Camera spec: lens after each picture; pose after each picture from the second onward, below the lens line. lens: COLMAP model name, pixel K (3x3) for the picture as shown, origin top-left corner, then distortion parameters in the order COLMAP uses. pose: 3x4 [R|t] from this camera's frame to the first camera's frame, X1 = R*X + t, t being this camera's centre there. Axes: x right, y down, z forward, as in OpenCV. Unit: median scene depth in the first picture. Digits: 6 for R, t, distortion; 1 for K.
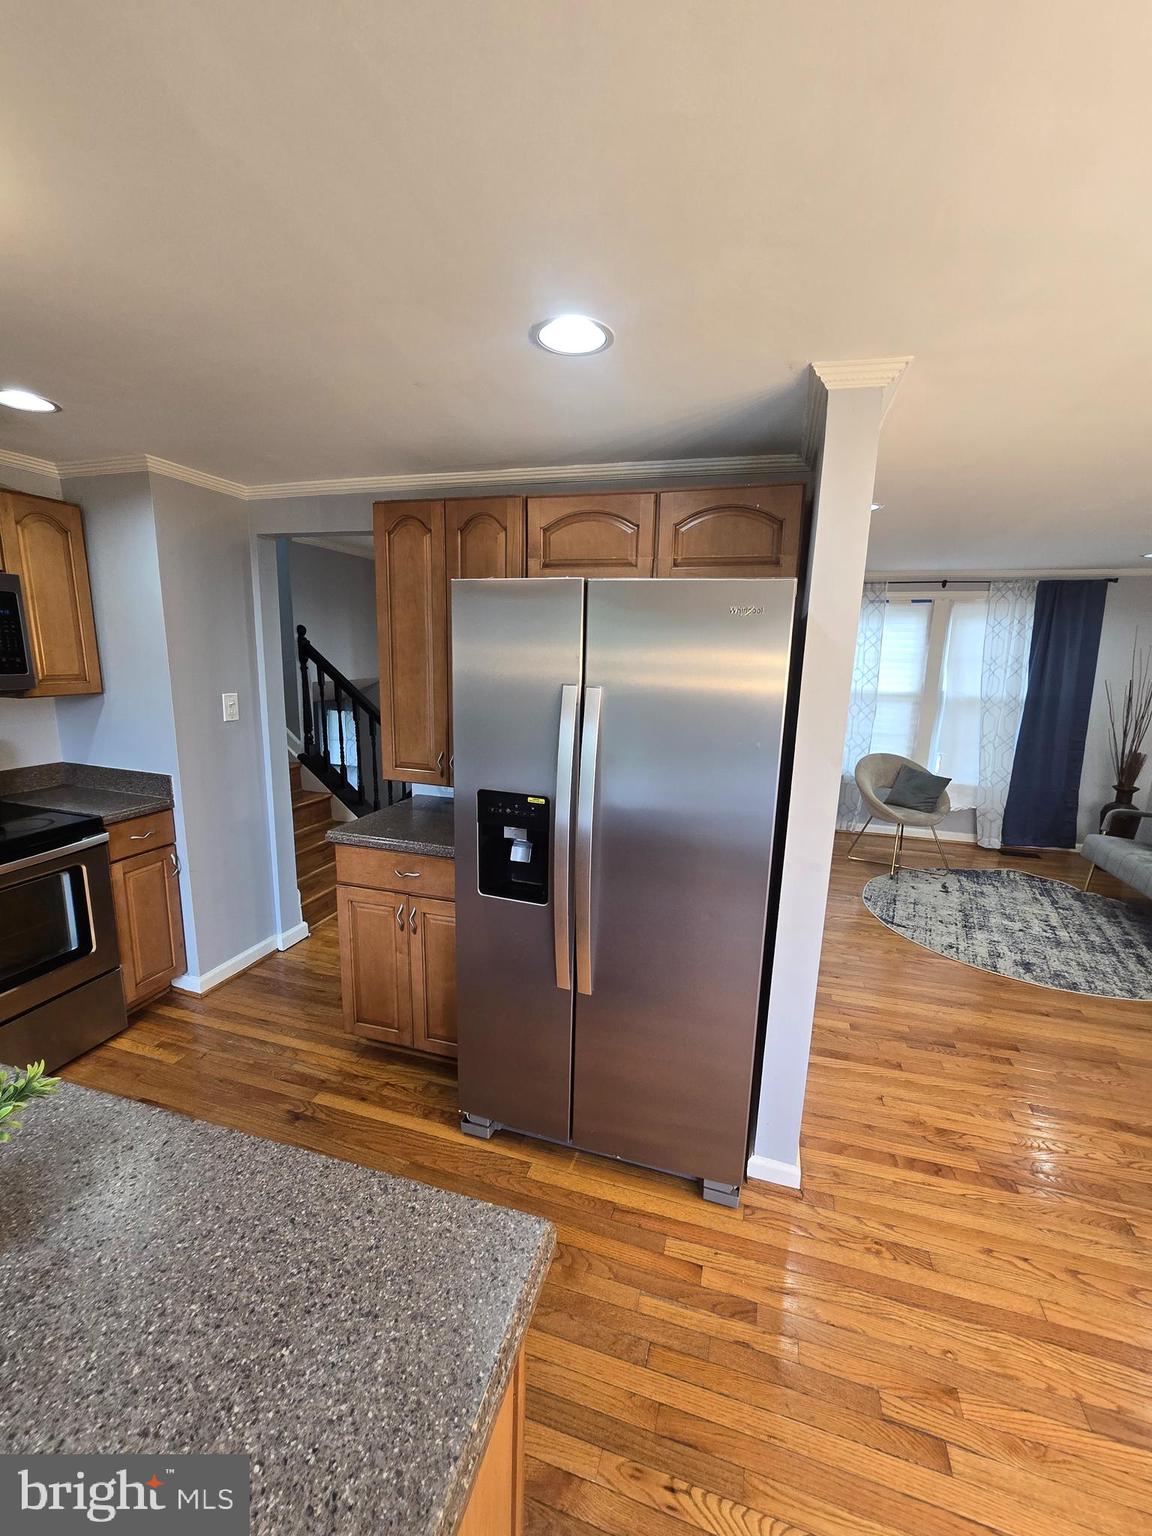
lens RADIAL K [[628.2, 0, 581.3], [0, 628.2, 775.3], [0, 0, 1]] dist [-0.004575, 0.003350]
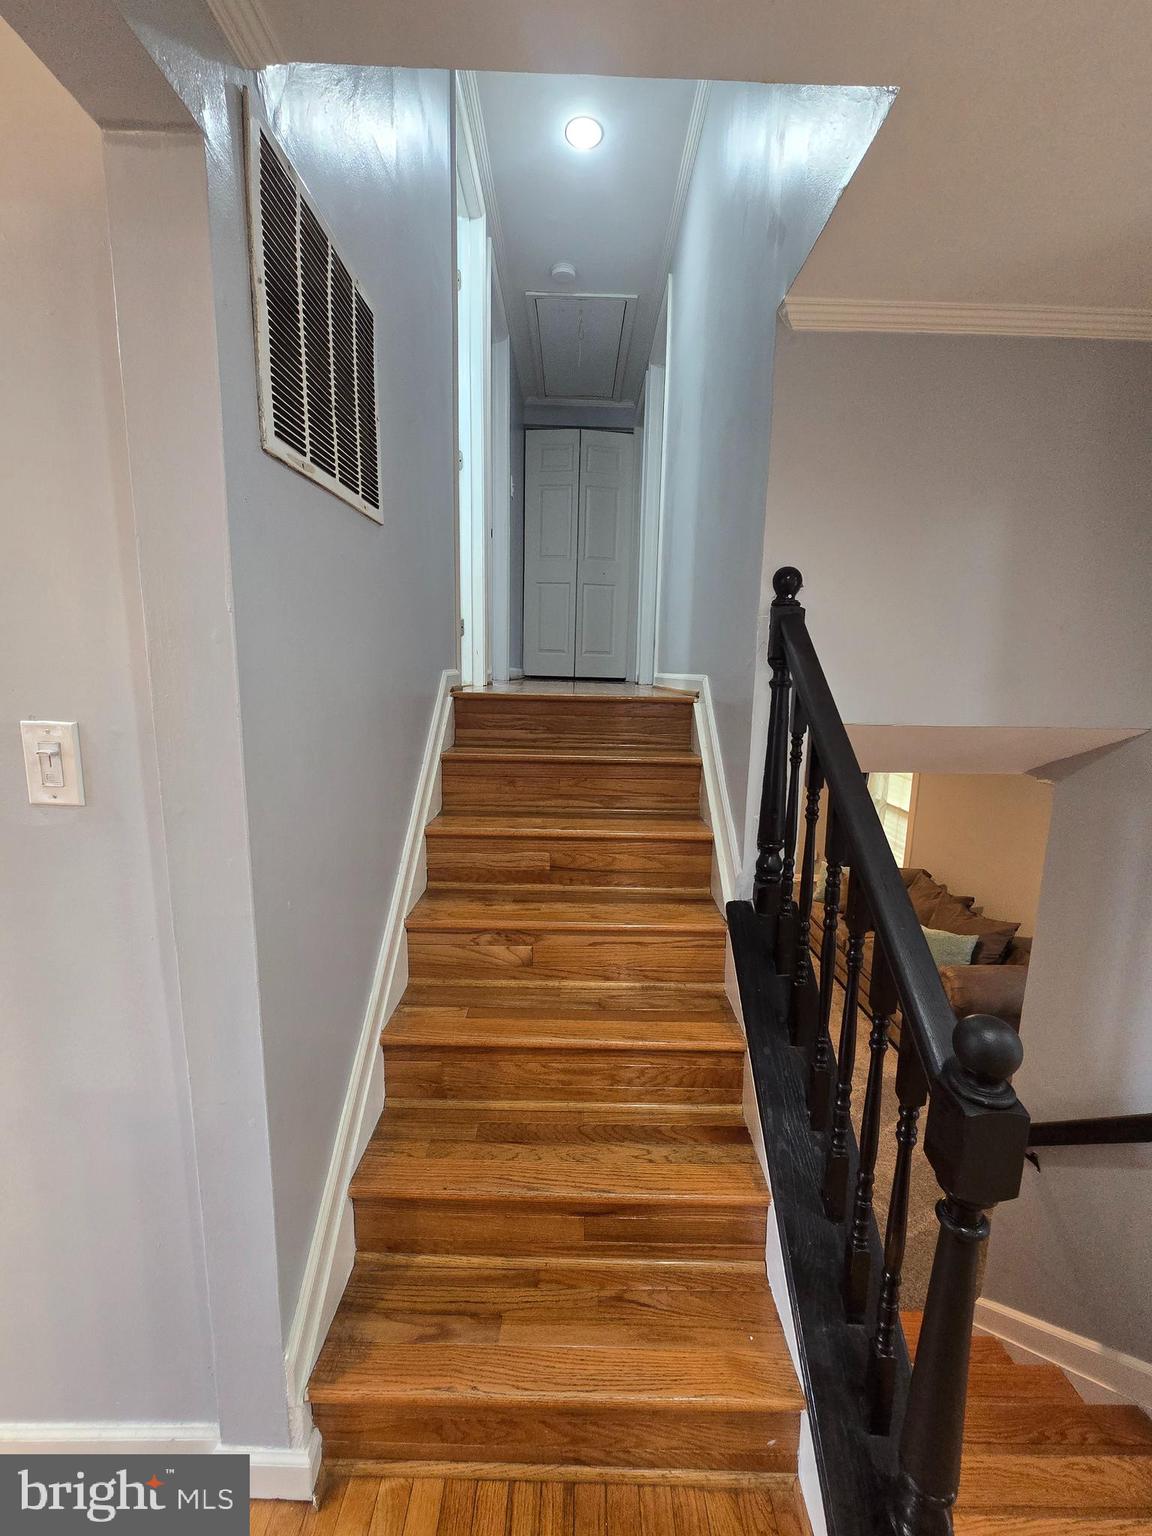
lens RADIAL K [[628.2, 0, 578.3], [0, 628.2, 770.0], [0, 0, 1]] dist [-0.004575, 0.003350]
pose [[0.289871, 0.137690, -0.947110, -0.124824], [-0.196233, 0.977123, 0.081995, -0.131816], [0.936733, 0.162086, 0.310259, 0.803445]]
